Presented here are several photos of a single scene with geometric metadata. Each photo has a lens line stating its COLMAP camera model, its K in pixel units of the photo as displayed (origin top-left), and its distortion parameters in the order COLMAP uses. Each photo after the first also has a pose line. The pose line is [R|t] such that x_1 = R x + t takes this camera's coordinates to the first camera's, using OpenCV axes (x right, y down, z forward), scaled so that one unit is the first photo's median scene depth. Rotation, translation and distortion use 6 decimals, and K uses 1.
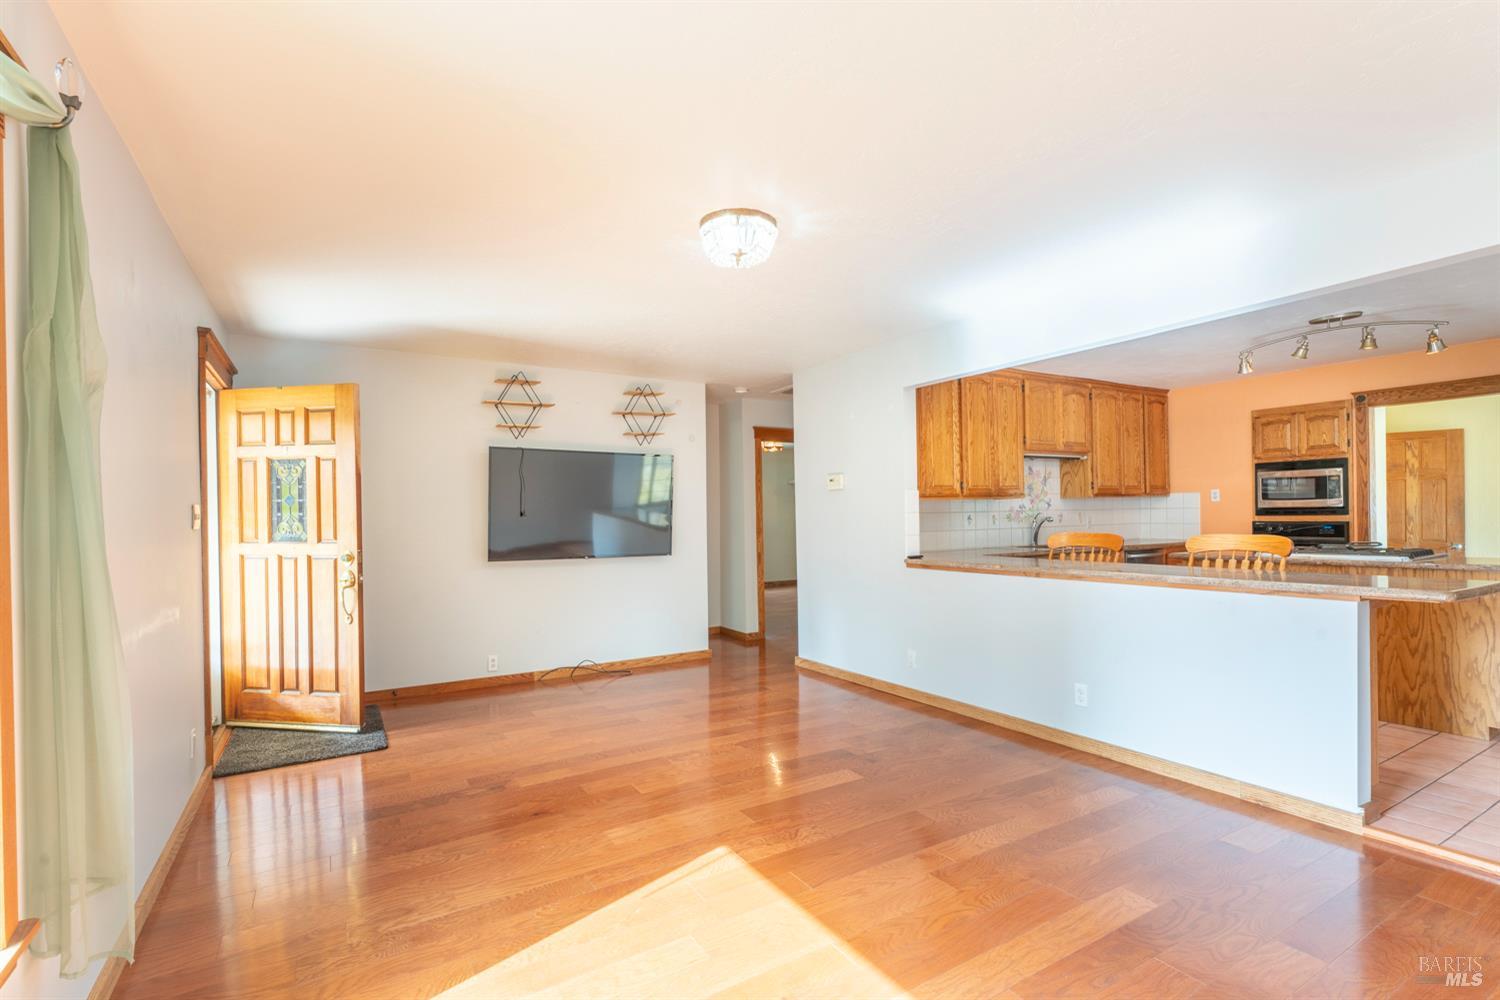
lens RADIAL K [[691.2, 0, 749.2], [0, 691.2, 512.3], [0, 0, 1]] dist [-0.002120, -0.001144]
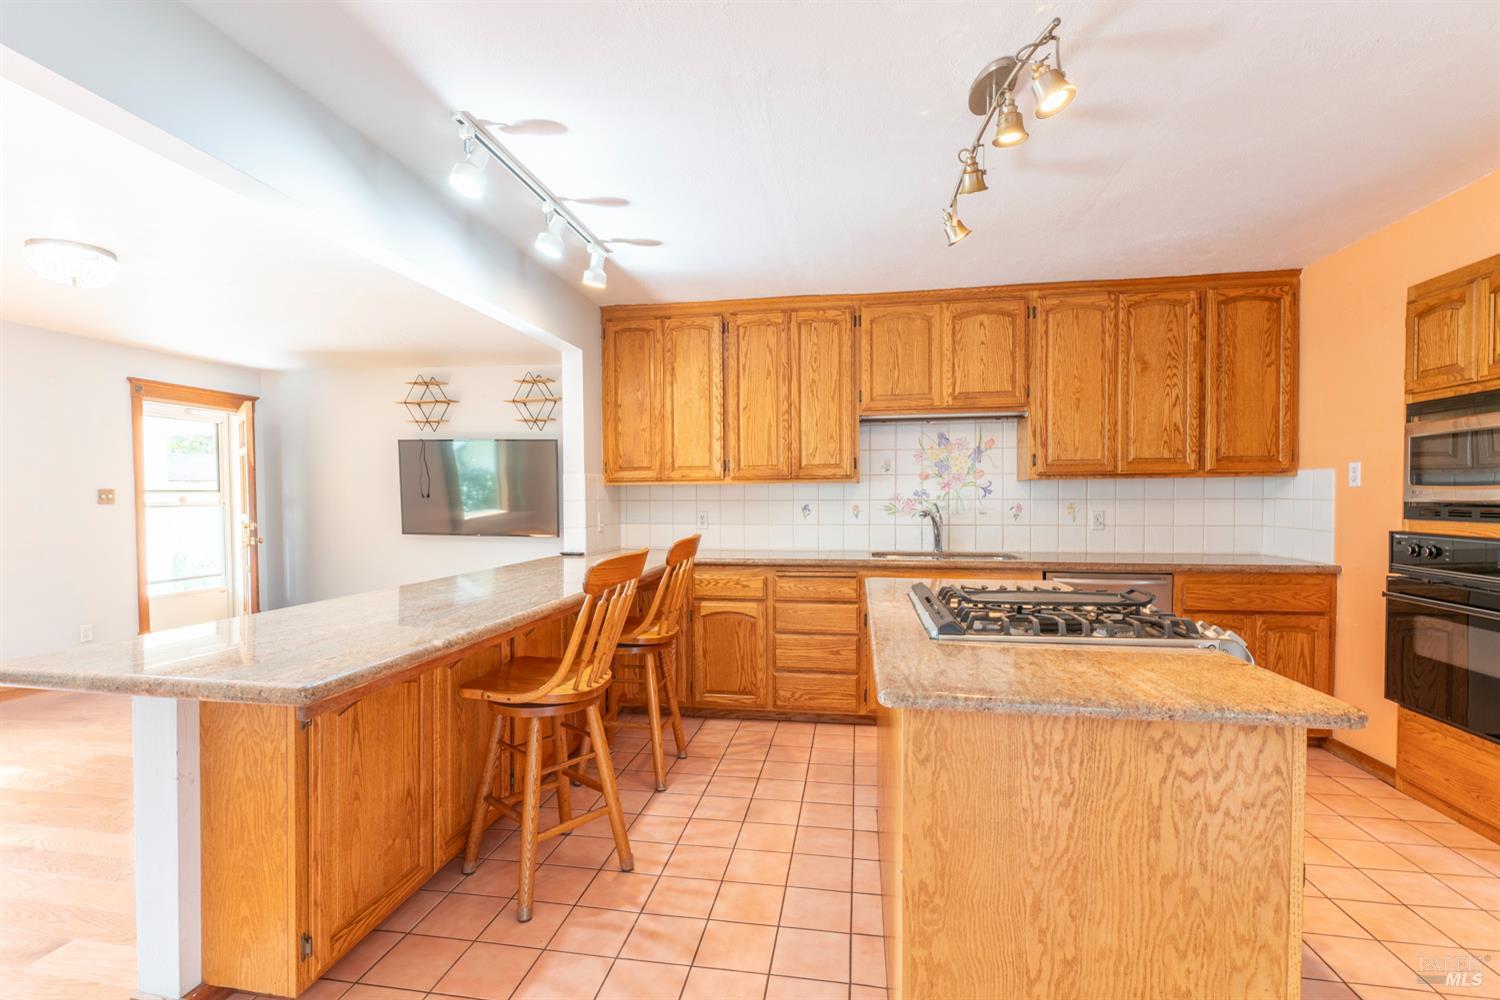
lens RADIAL K [[691.2, 0, 745.1], [0, 691.2, 510.0], [0, 0, 1]] dist [-0.002120, -0.001144]
pose [[0.757391, 0.027507, -0.652383, 0.719152], [-0.007146, 0.999402, 0.033842, -0.013674], [0.652923, -0.020970, 0.757134, 0.381301]]
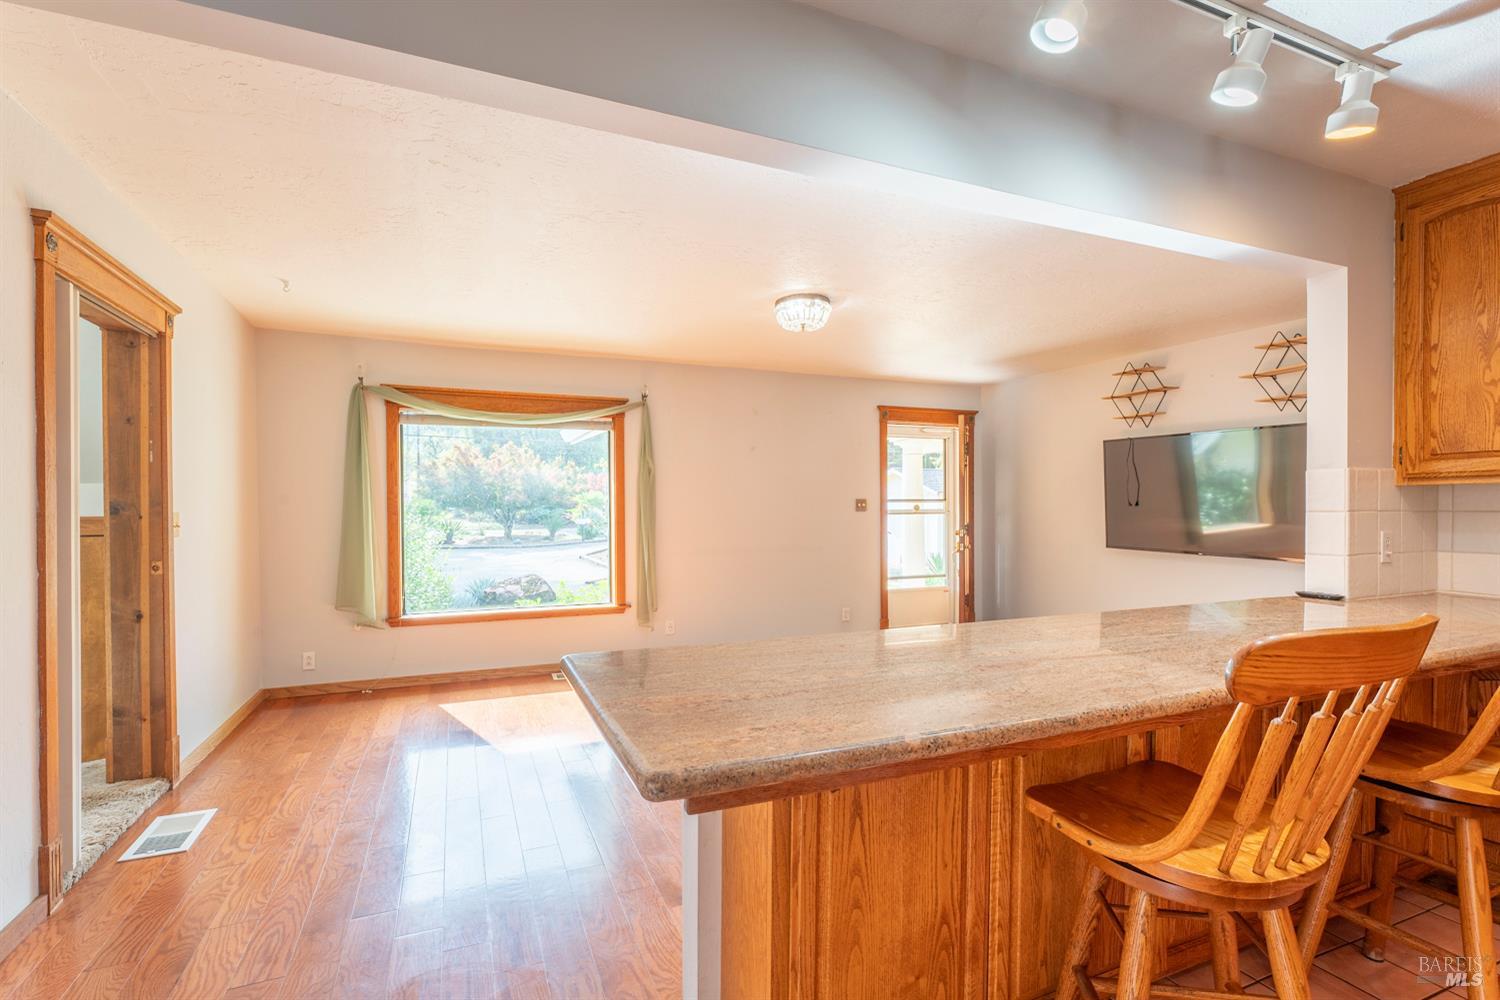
lens RADIAL K [[691.2, 0, 740.9], [0, 691.2, 516.1], [0, 0, 1]] dist [-0.002120, -0.001144]
pose [[-0.151870, 0.030496, -0.987930, 0.627668], [0.008876, 0.999526, 0.029489, -0.011640], [0.988361, -0.004290, -0.152069, 0.488503]]
